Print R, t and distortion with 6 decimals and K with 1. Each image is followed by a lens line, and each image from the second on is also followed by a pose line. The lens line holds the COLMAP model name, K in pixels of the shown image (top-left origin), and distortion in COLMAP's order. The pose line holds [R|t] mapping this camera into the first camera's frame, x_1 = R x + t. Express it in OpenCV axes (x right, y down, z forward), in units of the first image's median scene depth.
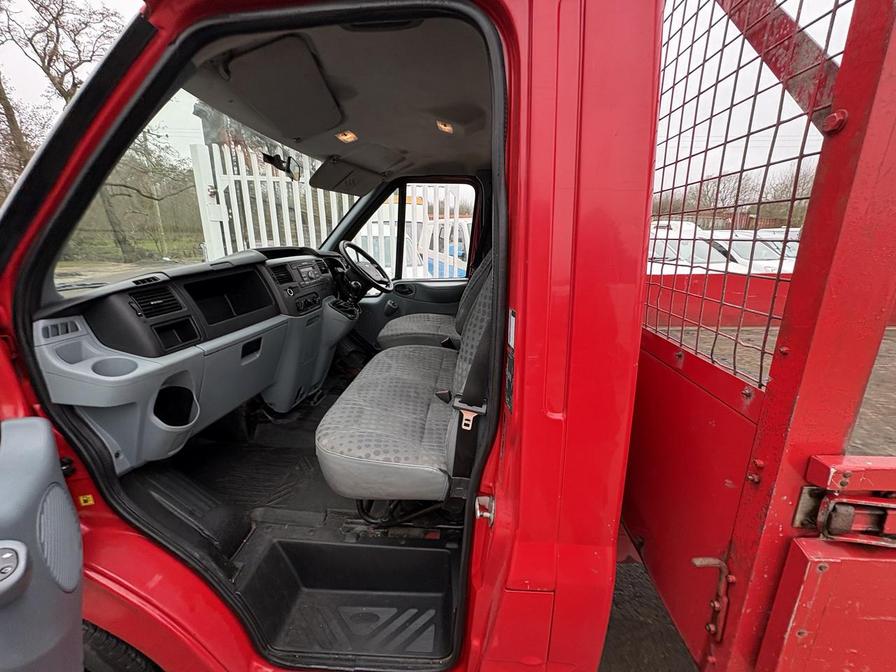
lens RADIAL K [[355.7, 0, 448.9], [0, 355.7, 337.6], [0, 0, 1]] dist [0.000623, -0.000075]
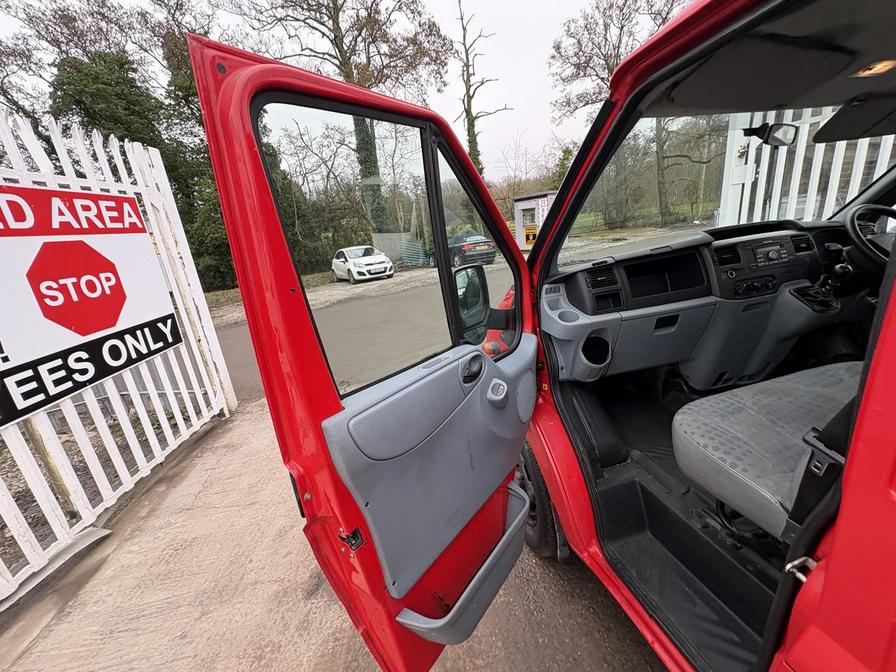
lens RADIAL K [[355.7, 0, 448.9], [0, 355.7, 337.6], [0, 0, 1]] dist [0.000623, -0.000075]
pose [[0.312150, 0.241377, -0.918858, 0.370668], [-0.145645, 0.967910, 0.204785, -0.068768], [0.938802, 0.069903, 0.337289, -0.064950]]
